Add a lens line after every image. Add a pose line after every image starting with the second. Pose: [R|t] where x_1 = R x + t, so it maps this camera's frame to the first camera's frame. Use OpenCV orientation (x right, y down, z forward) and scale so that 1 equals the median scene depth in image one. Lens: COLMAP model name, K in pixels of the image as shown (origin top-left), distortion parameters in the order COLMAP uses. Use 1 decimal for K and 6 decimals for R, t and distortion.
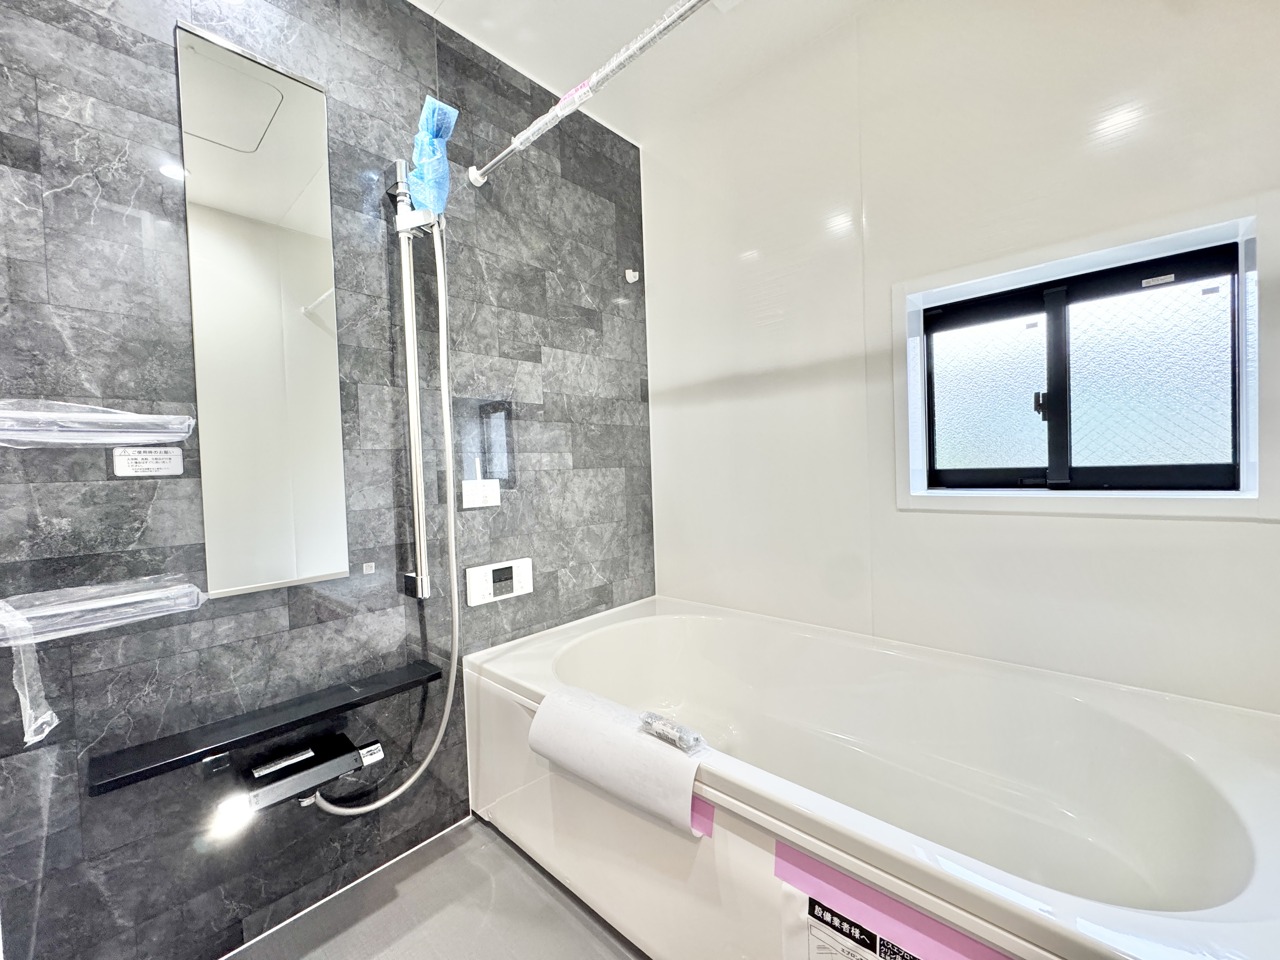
lens RADIAL K [[508.0, 0, 641.3], [0, 508.0, 482.1], [0, 0, 1]] dist [-0.001366, -0.000176]
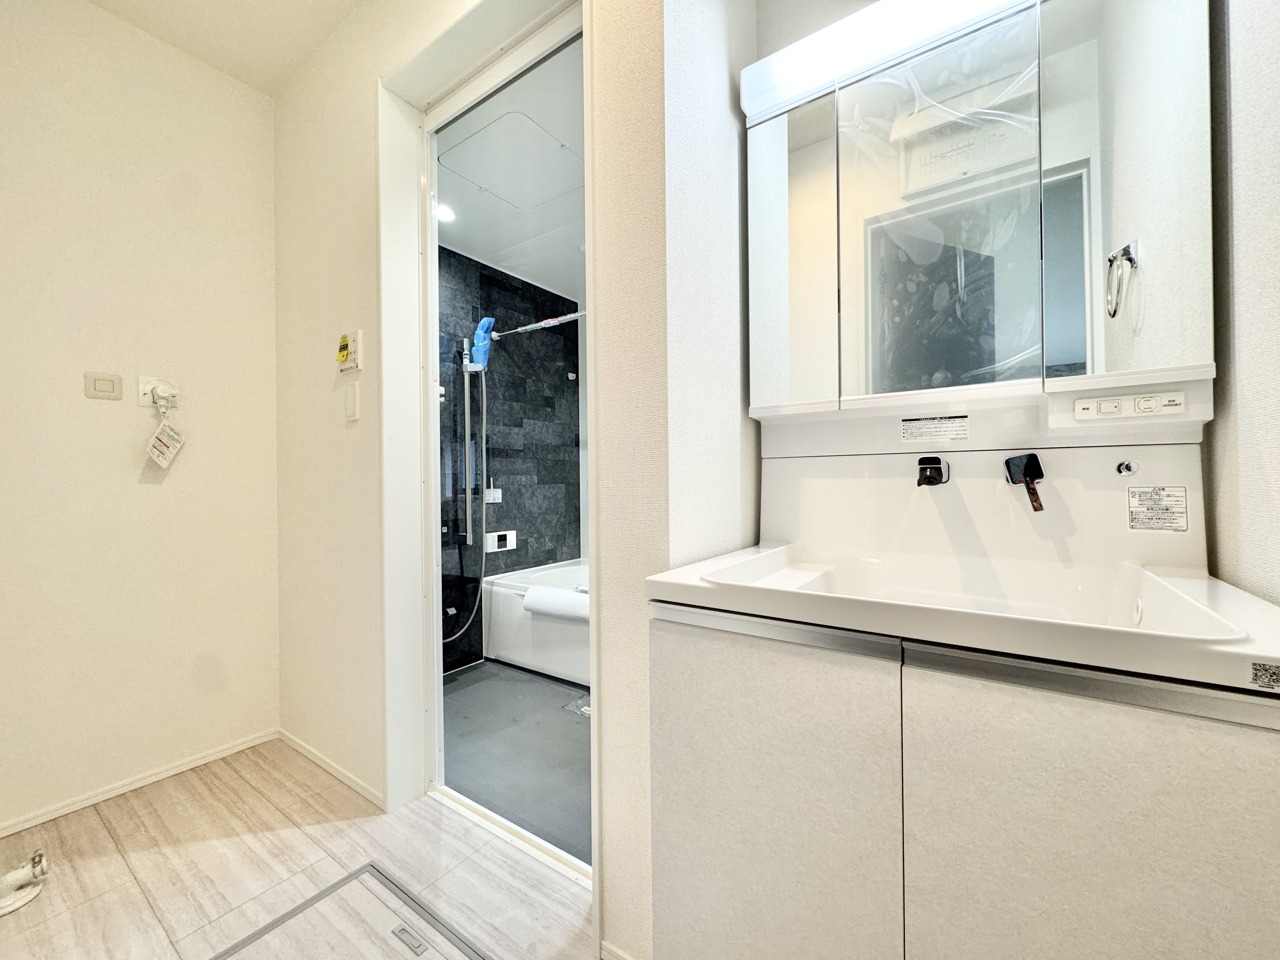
lens RADIAL K [[508.0, 0, 636.4], [0, 508.0, 481.2], [0, 0, 1]] dist [-0.001366, -0.000176]
pose [[0.990811, 0.025519, 0.132824, -0.024731], [-0.021898, 0.999350, -0.028650, 0.008676], [-0.133468, 0.025478, 0.990726, -0.920053]]
